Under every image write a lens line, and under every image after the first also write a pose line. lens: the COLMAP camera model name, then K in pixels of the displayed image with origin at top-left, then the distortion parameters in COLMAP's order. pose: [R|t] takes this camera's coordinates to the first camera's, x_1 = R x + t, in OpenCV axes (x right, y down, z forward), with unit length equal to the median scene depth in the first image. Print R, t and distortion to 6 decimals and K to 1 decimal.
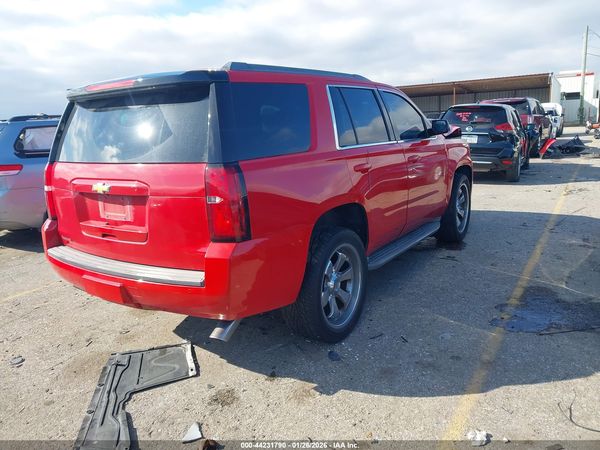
lens RADIAL K [[469.4, 0, 294.1], [0, 469.4, 227.2], [0, 0, 1]] dist [0.031434, -0.025778]
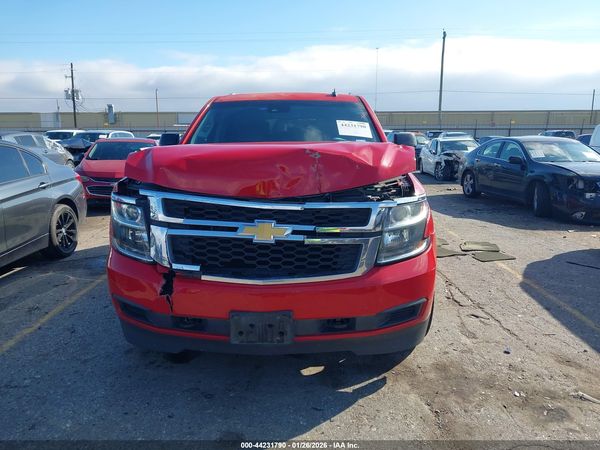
lens RADIAL K [[469.4, 0, 300.4], [0, 469.4, 225.2], [0, 0, 1]] dist [0.031434, -0.025778]
pose [[-0.849667, 0.153612, -0.504450, 0.890543], [-0.070643, 0.914848, 0.397570, -0.677445], [0.522567, 0.373438, -0.766465, 2.891291]]
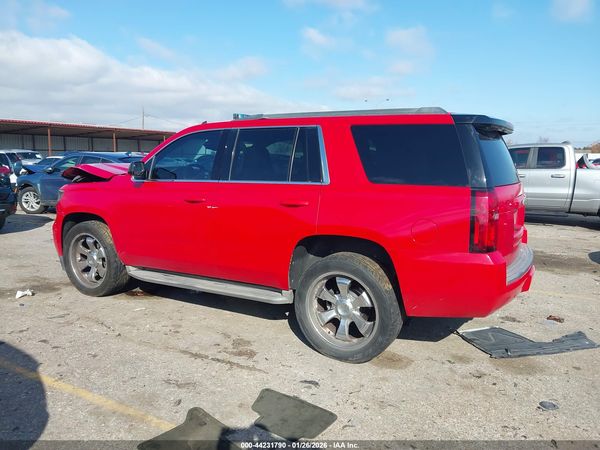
lens RADIAL K [[469.4, 0, 296.9], [0, 469.4, 220.6], [0, 0, 1]] dist [0.031434, -0.025778]
pose [[-0.065898, -0.090077, 0.993752, -1.555953], [0.213814, 0.971510, 0.102239, -0.277603], [-0.974649, 0.219215, -0.044761, 1.565643]]
